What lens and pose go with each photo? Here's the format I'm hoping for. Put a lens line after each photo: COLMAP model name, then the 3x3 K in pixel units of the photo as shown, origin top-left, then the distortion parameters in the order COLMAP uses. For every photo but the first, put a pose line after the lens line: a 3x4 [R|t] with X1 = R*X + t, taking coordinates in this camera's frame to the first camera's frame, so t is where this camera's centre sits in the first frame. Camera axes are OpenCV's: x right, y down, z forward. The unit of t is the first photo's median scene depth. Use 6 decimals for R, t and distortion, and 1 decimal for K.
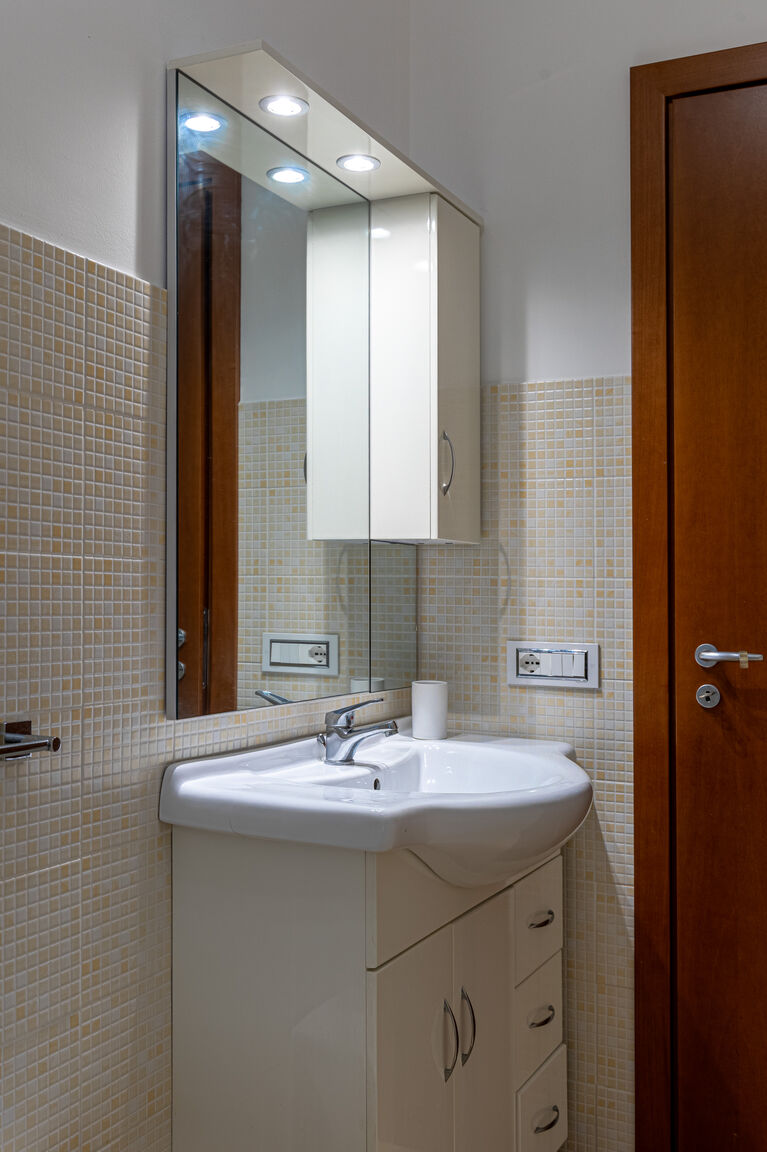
lens RADIAL K [[1174.4, 0, 384.2], [0, 1174.4, 572.4], [0, 0, 1]] dist [0.012054, 0.000000]
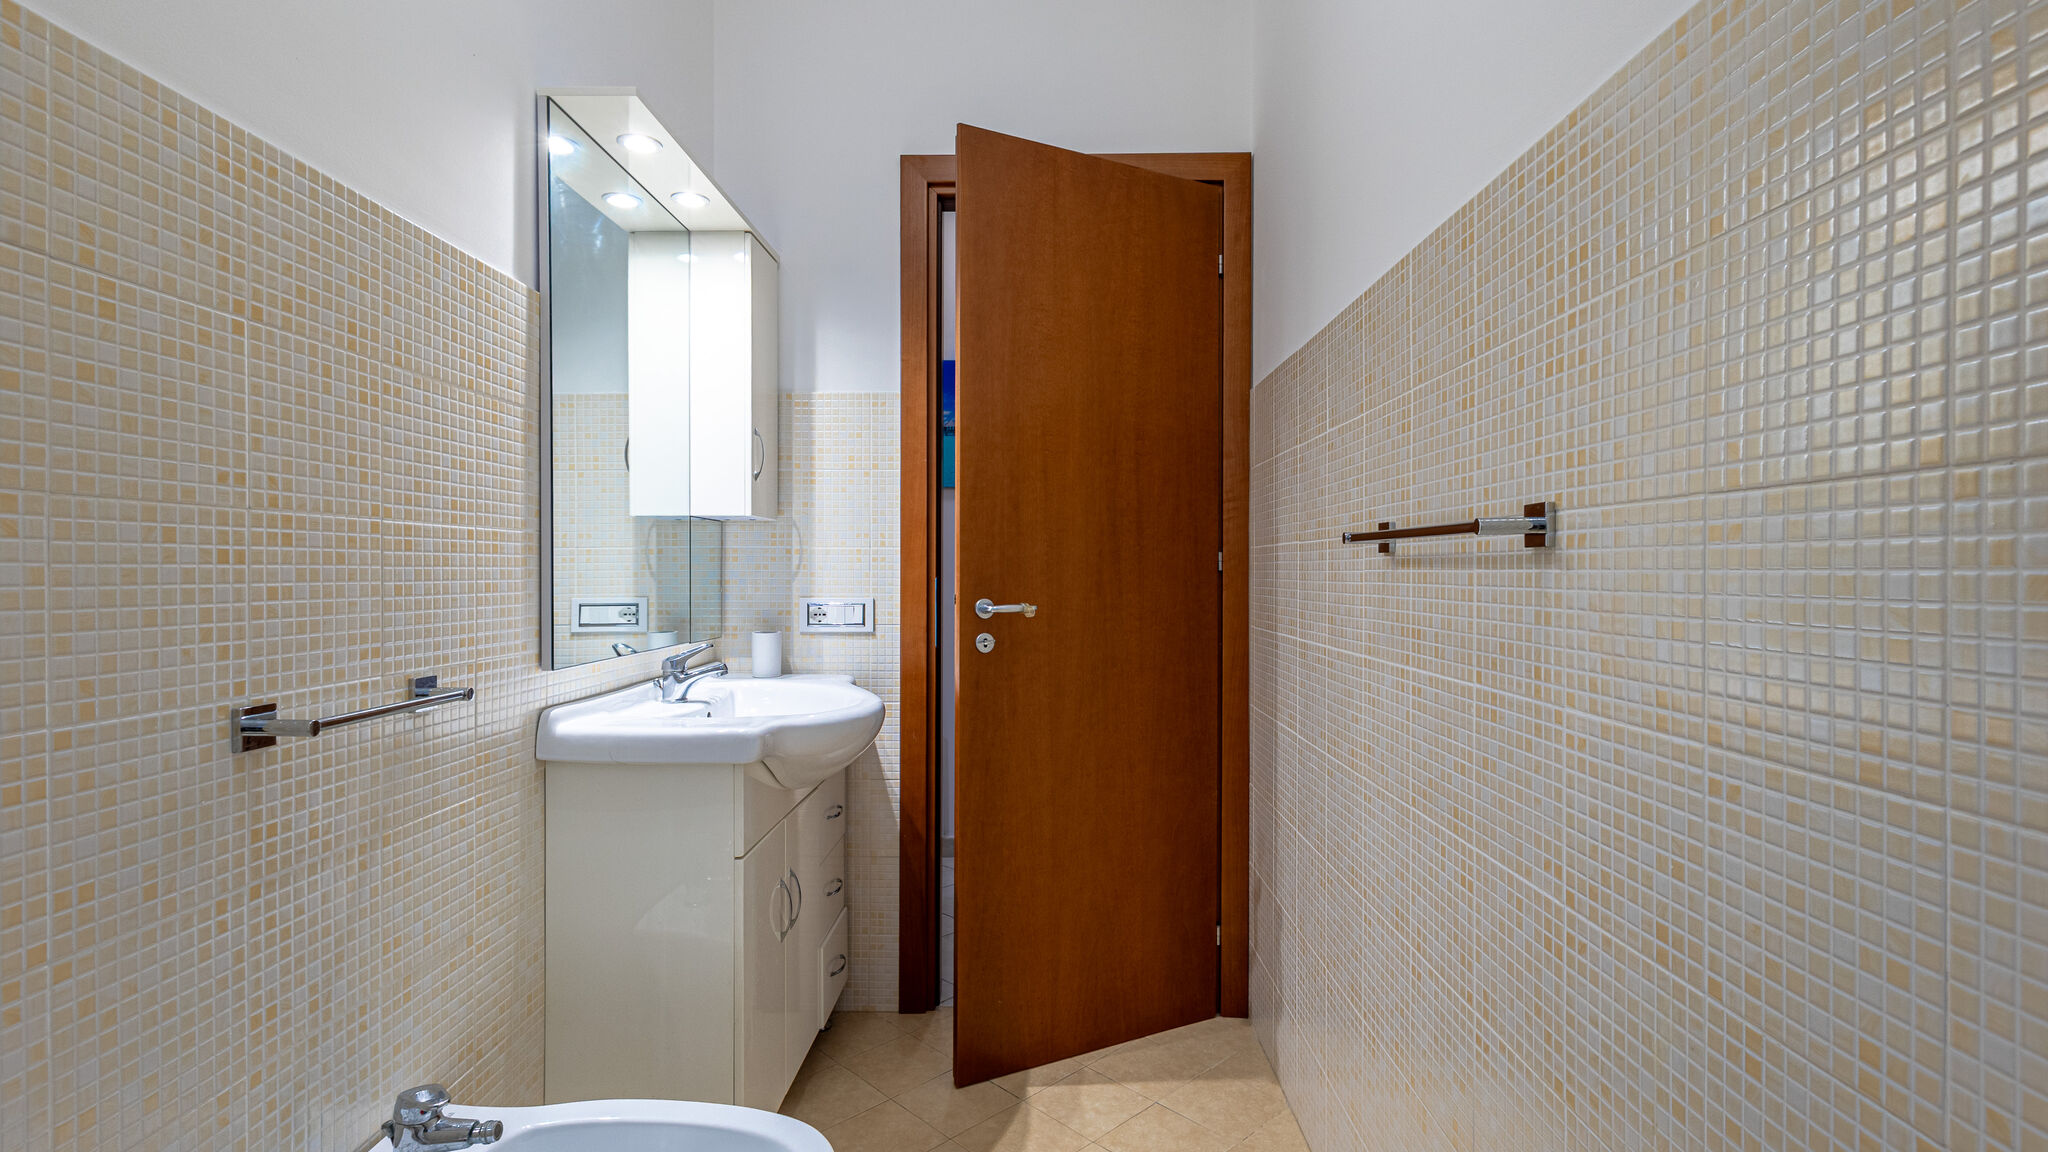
lens RADIAL K [[953.1, 0, 1021.4], [0, 953.1, 577.2], [0, 0, 1]] dist [0.026093, -0.000547]
pose [[0.910864, -0.018078, 0.412311, -0.110428], [0.005094, 0.999457, 0.032568, 0.004531], [-0.412675, -0.027564, 0.910461, -0.032643]]
